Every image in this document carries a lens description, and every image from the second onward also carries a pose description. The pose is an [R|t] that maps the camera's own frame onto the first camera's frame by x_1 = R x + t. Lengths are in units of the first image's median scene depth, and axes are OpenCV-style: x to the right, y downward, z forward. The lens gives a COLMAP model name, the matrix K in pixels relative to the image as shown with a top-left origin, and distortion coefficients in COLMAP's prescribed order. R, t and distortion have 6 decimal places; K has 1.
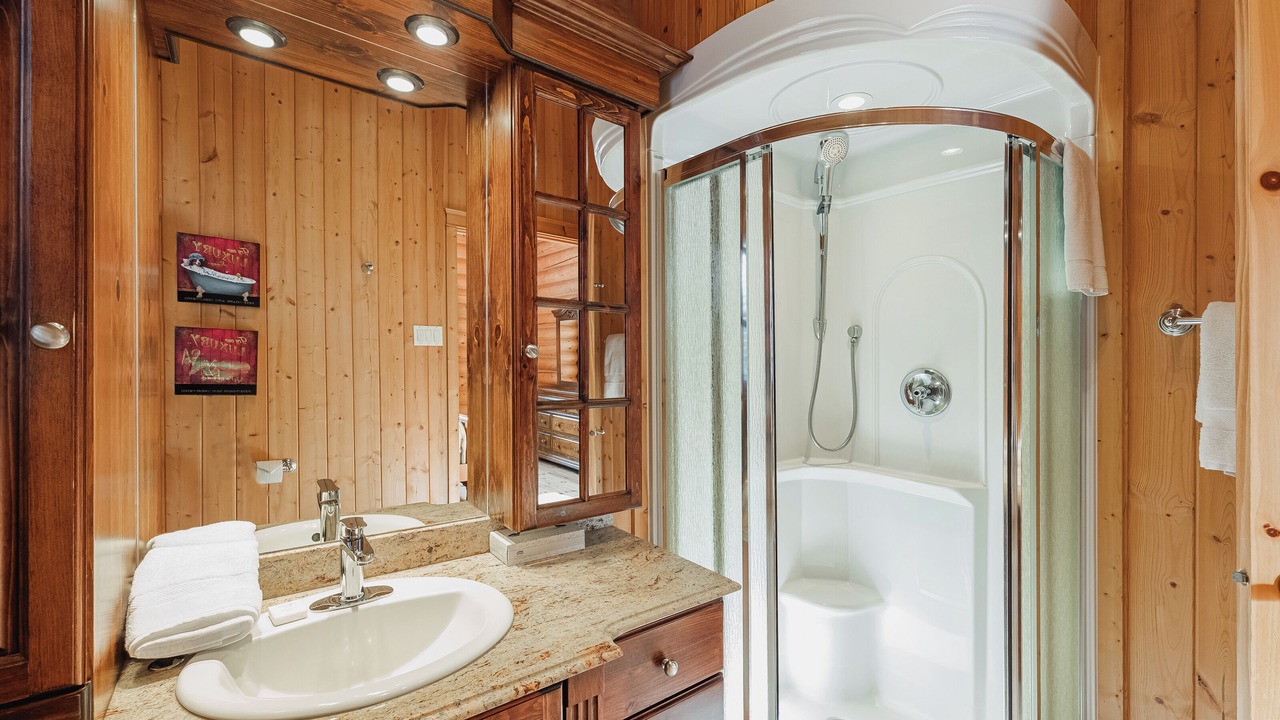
lens RADIAL K [[518.5, 0, 641.6], [0, 518.5, 367.7], [0, 0, 1]] dist [0.001029, 0.000181]
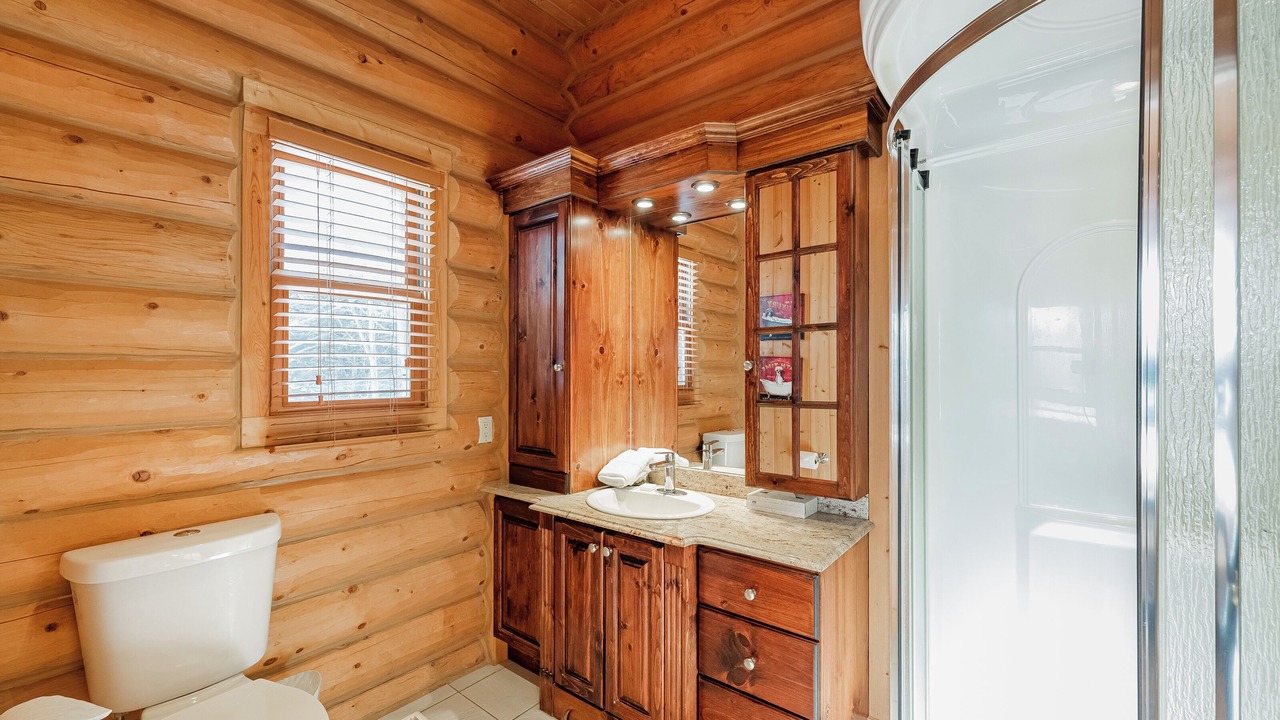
lens RADIAL K [[518.5, 0, 641.6], [0, 518.5, 367.7], [0, 0, 1]] dist [0.001029, 0.000181]
pose [[0.240529, -0.028382, -0.970227, 1.134074], [-0.000701, 0.999567, -0.029414, 0.020229], [0.970642, 0.007755, 0.240405, 0.338191]]
